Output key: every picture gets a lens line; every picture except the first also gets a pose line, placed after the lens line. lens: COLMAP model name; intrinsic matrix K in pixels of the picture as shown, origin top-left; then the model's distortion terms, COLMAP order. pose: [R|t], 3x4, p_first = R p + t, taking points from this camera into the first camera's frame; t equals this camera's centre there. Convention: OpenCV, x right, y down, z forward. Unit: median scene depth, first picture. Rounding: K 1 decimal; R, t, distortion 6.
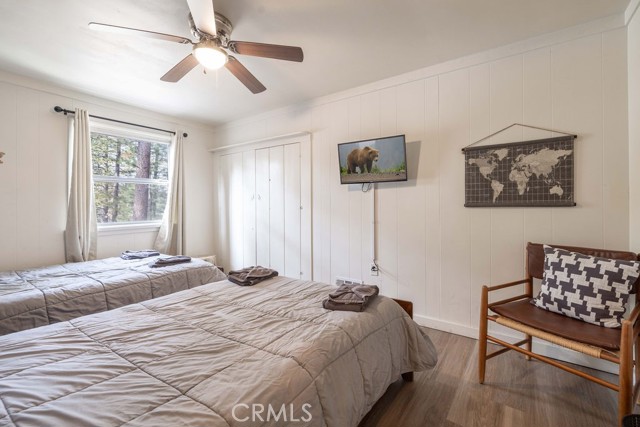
lens RADIAL K [[283.6, 0, 331.4], [0, 283.6, 211.8], [0, 0, 1]] dist [0.001767, 0.000265]
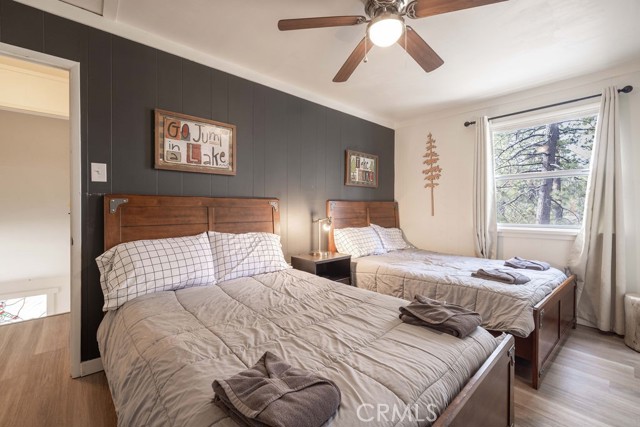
lens RADIAL K [[283.6, 0, 331.4], [0, 283.6, 211.8], [0, 0, 1]] dist [0.001767, 0.000265]
pose [[-0.240333, 0.024344, -0.970385, 0.334786], [-0.020363, 0.999339, 0.030113, -0.020648], [0.970477, 0.026997, -0.239678, 0.777152]]
